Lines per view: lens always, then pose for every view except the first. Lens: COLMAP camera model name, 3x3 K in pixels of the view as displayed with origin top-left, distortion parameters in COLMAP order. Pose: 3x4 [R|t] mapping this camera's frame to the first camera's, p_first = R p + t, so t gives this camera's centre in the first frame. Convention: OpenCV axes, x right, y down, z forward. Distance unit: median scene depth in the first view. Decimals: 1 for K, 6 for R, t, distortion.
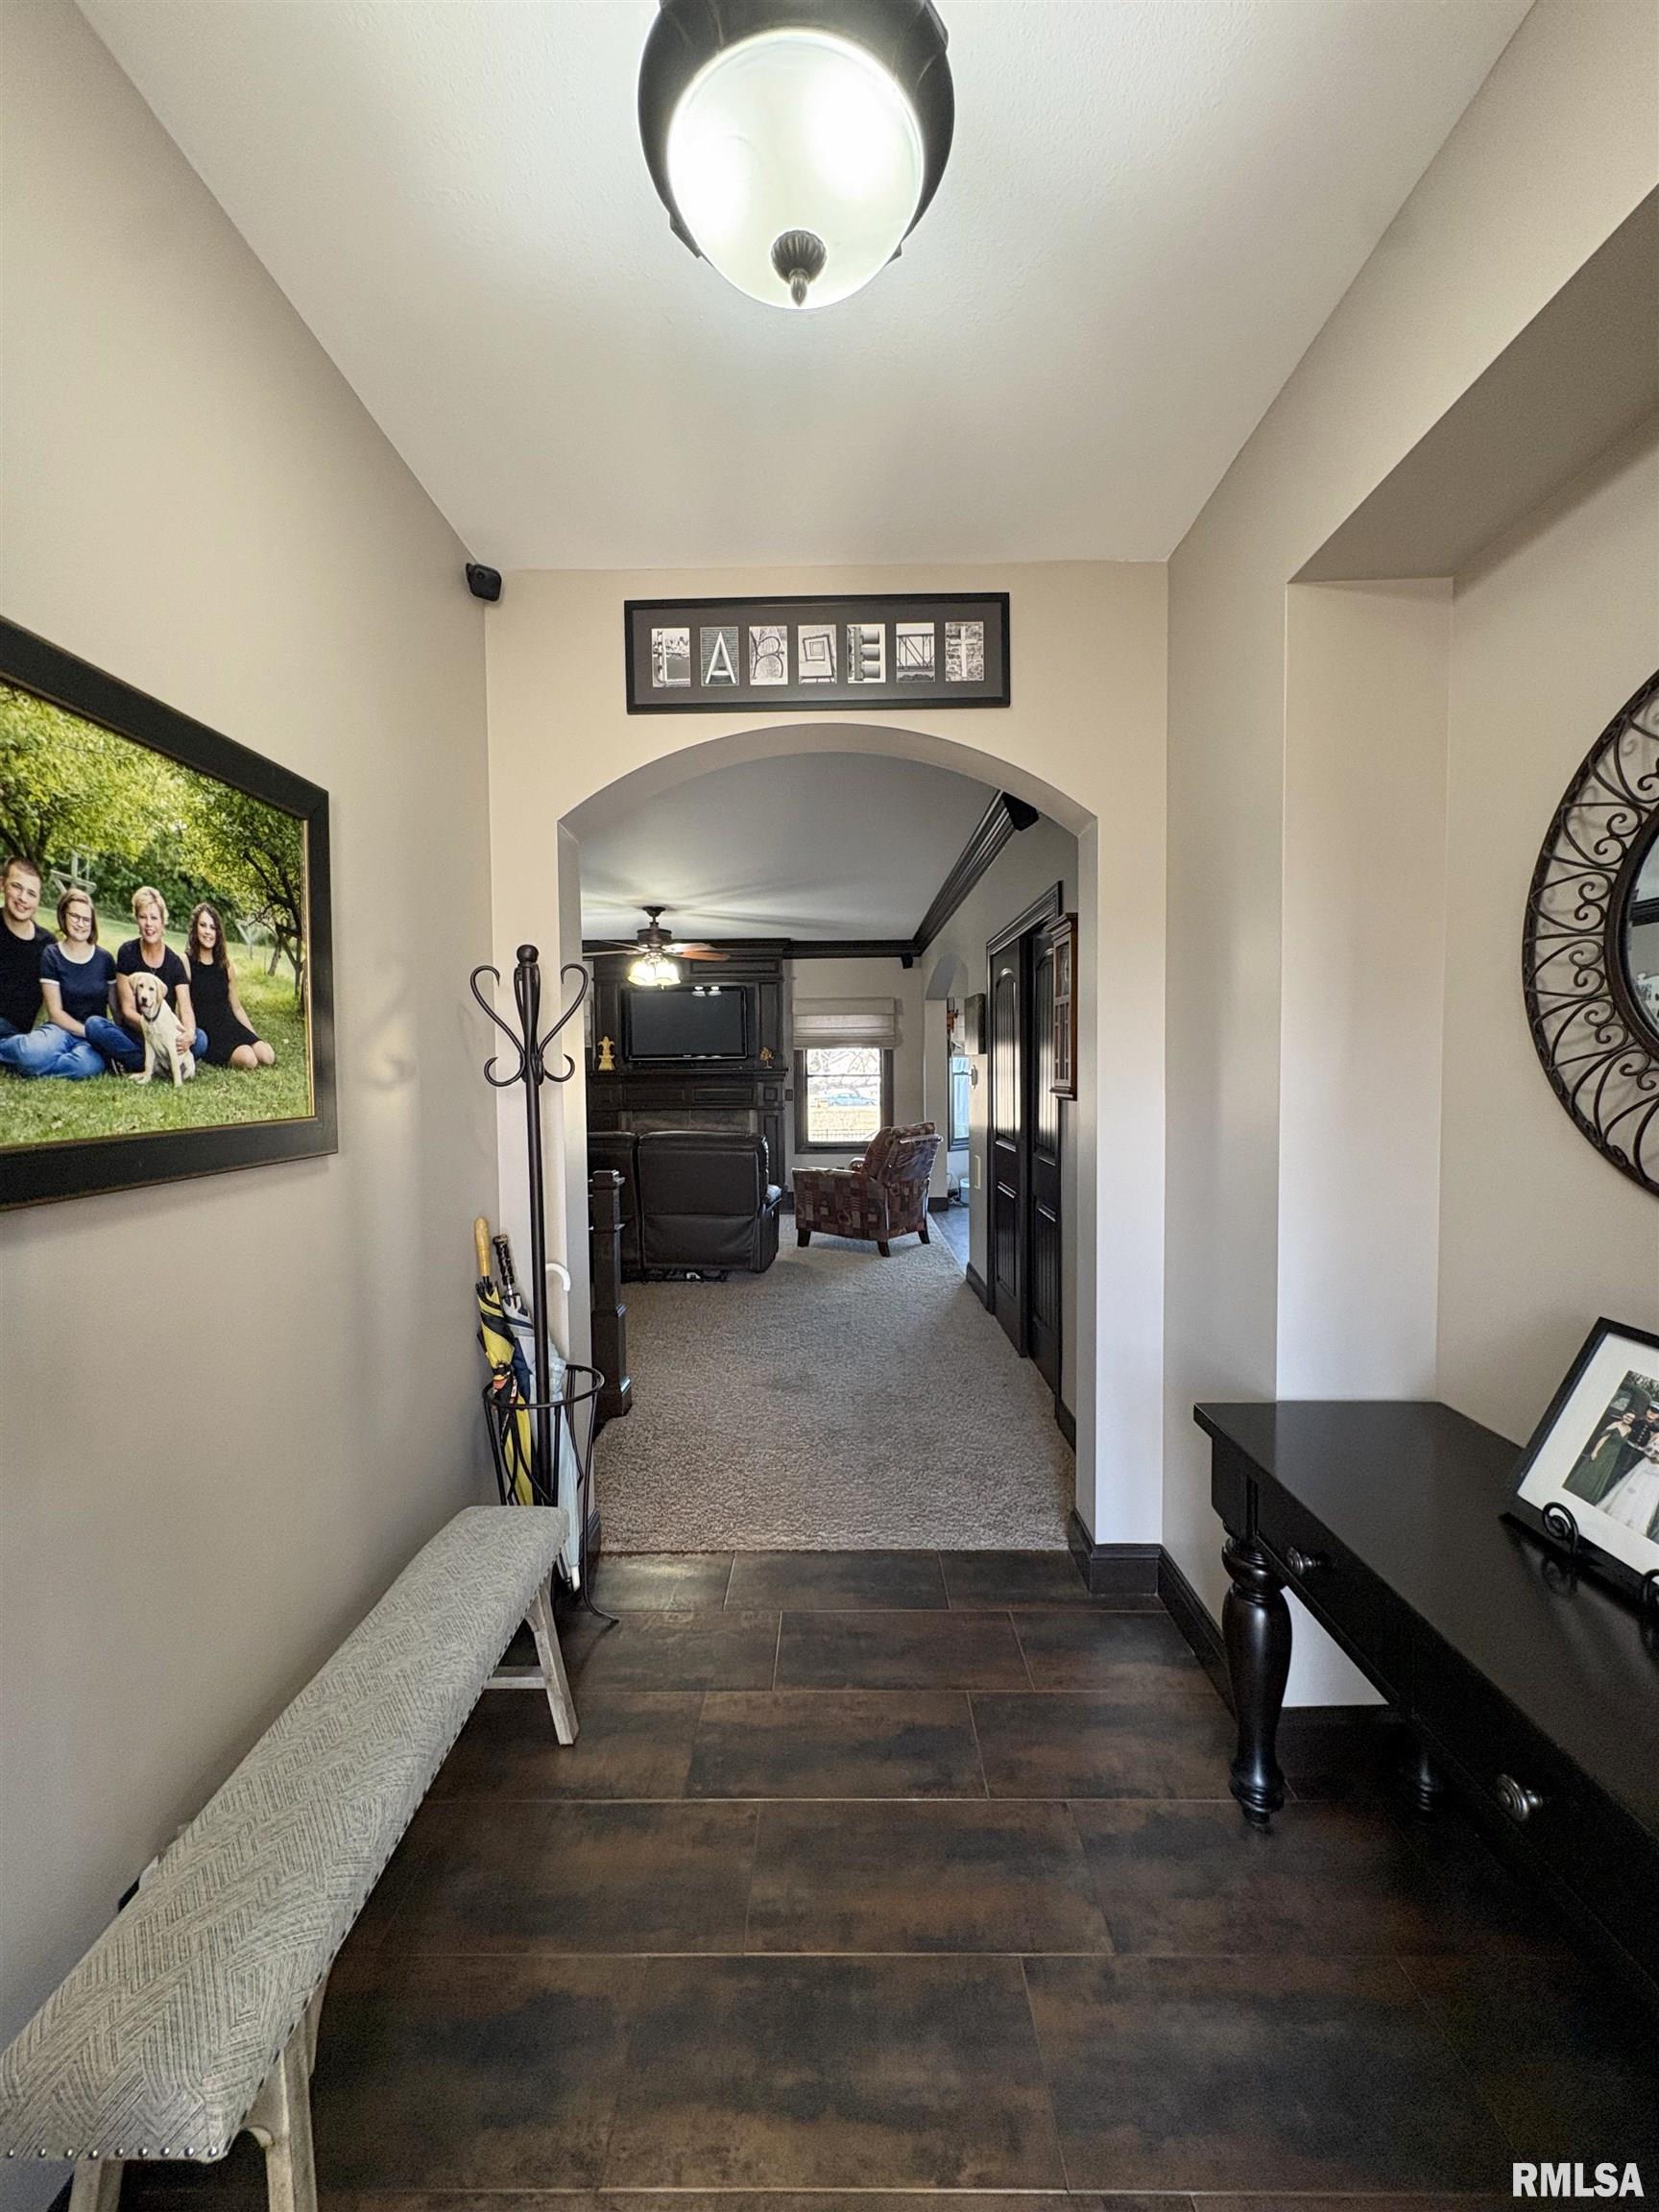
lens RADIAL K [[881.3, 0, 829.5], [0, 881.3, 1106.0], [0, 0, 1]] dist [0.000247, 0.000085]
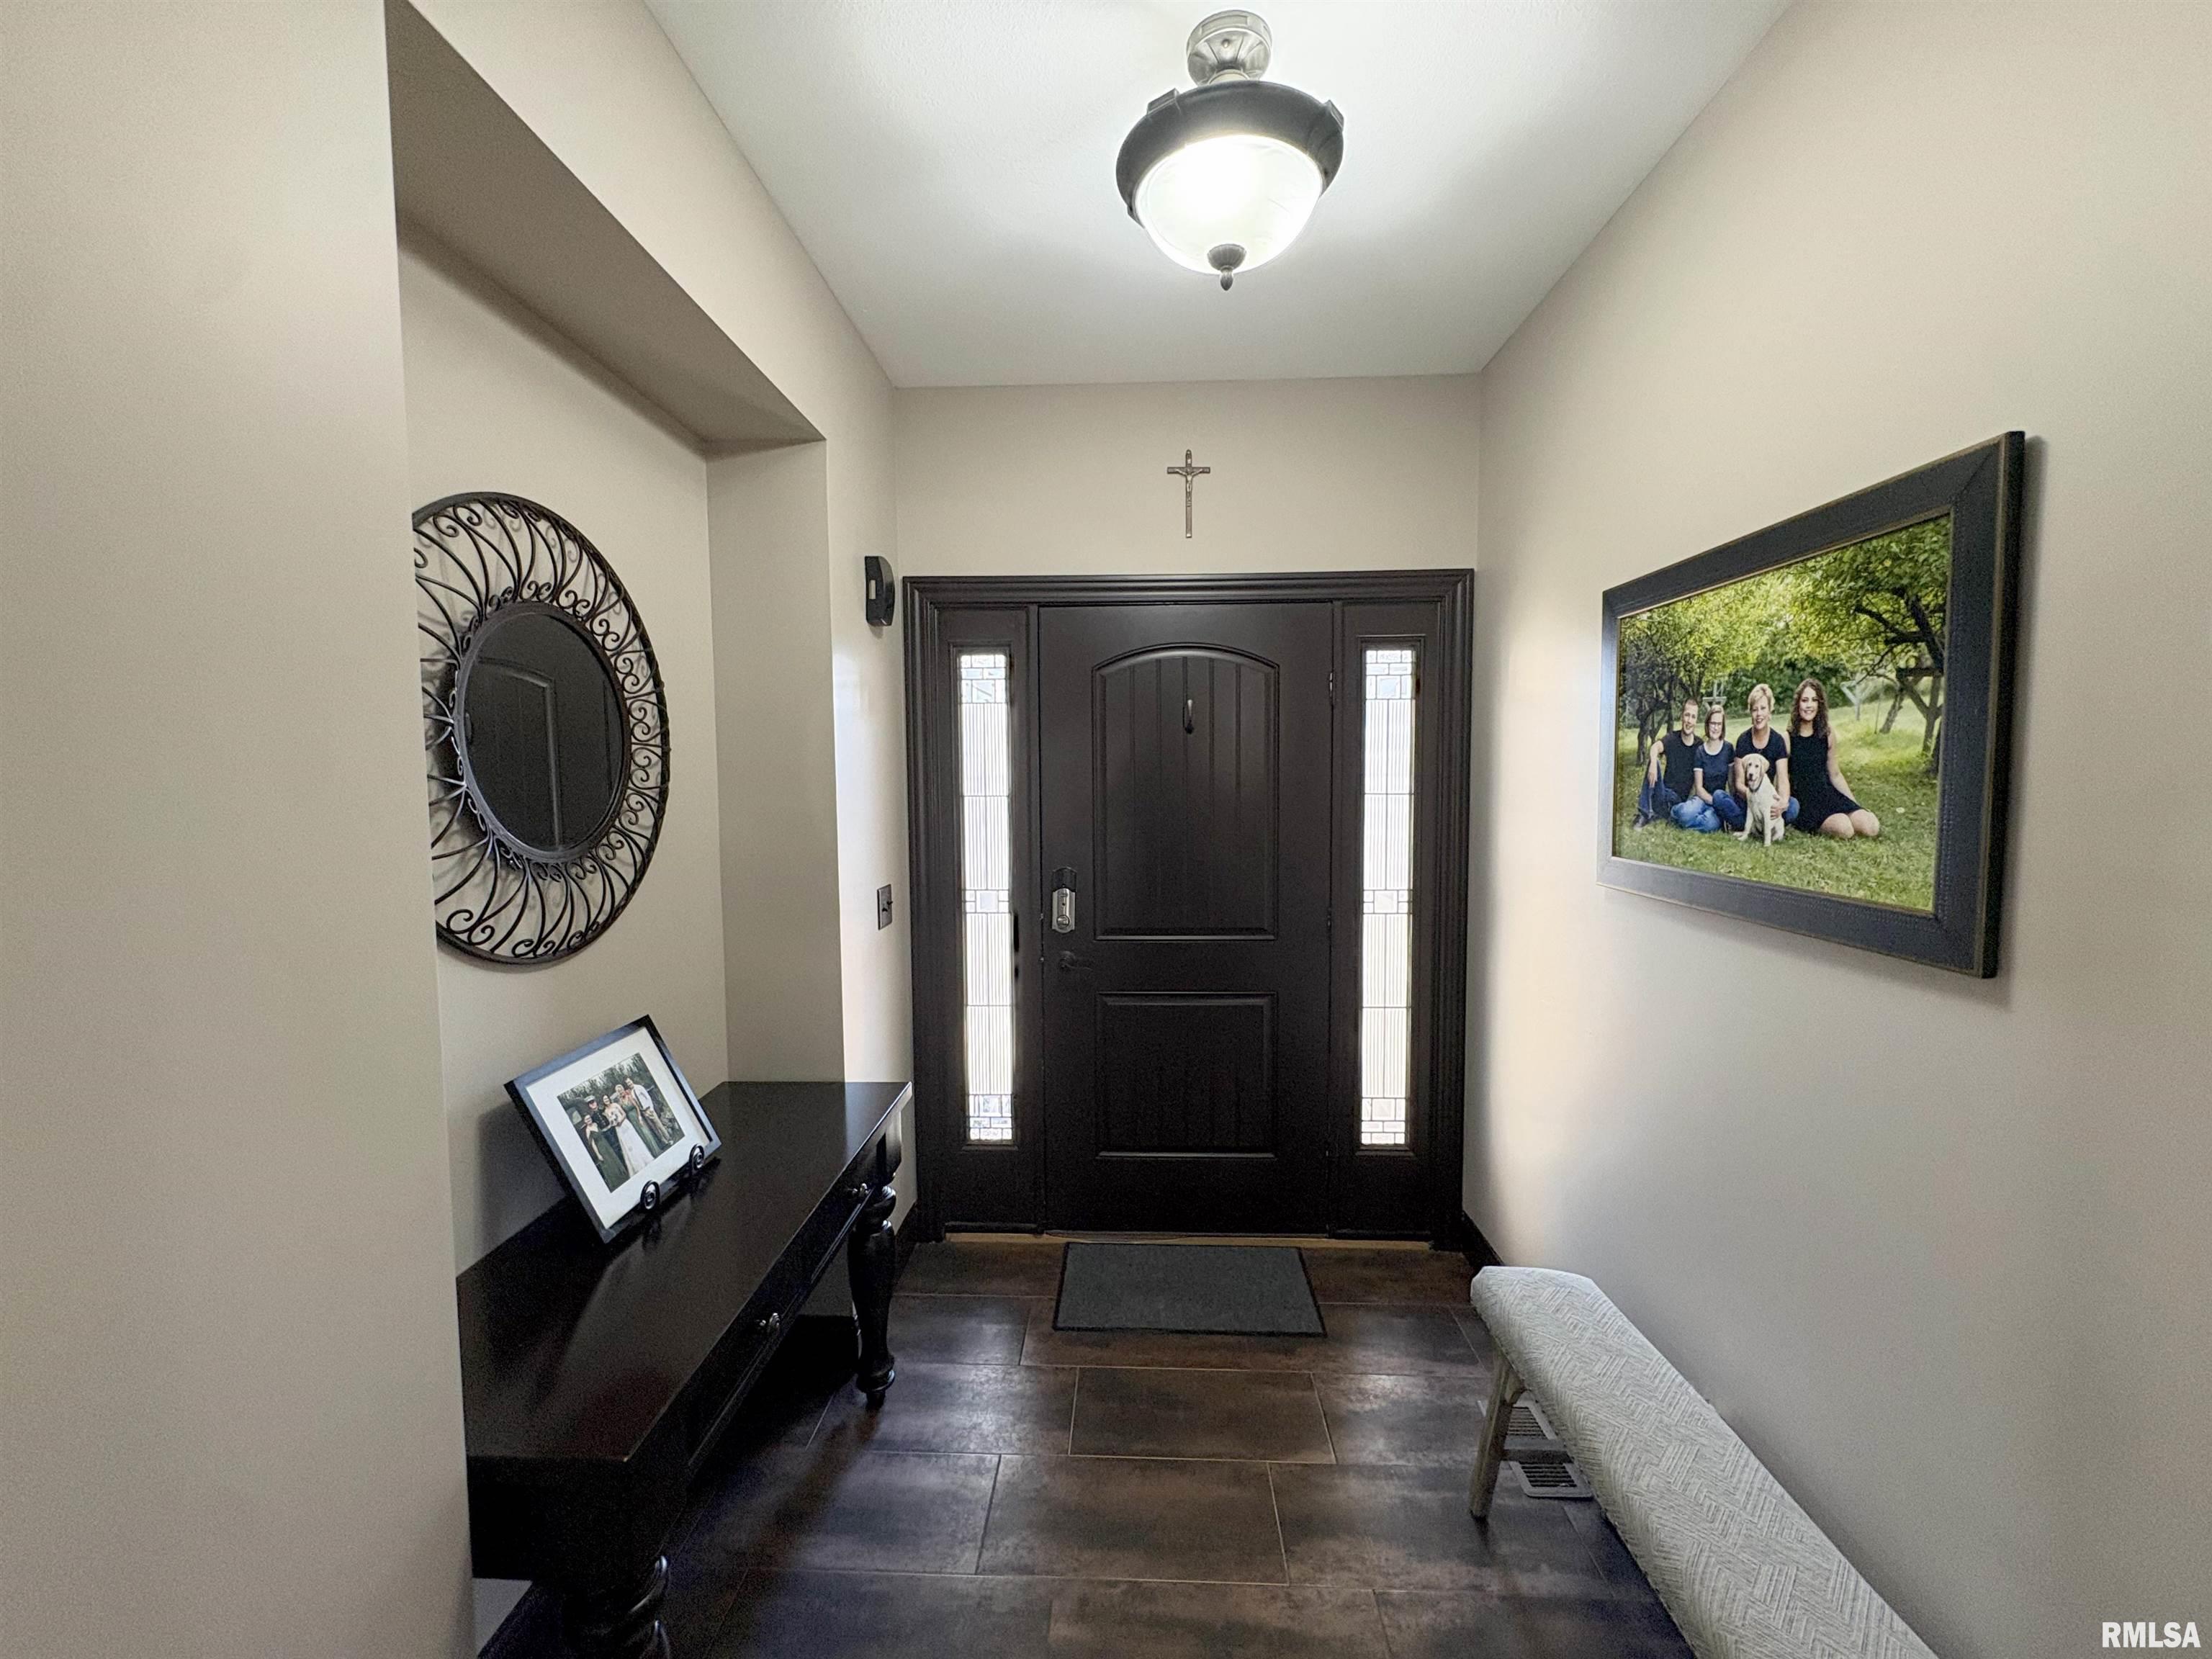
lens RADIAL K [[881.3, 0, 1106.0], [0, 881.3, 829.5], [0, 0, 1]] dist [0.000247, 0.000085]
pose [[-0.999355, 0.014546, 0.032818, 0.109602], [0.018043, 0.993886, 0.108925, -0.191083], [-0.031033, 0.109447, -0.993508, 2.218485]]
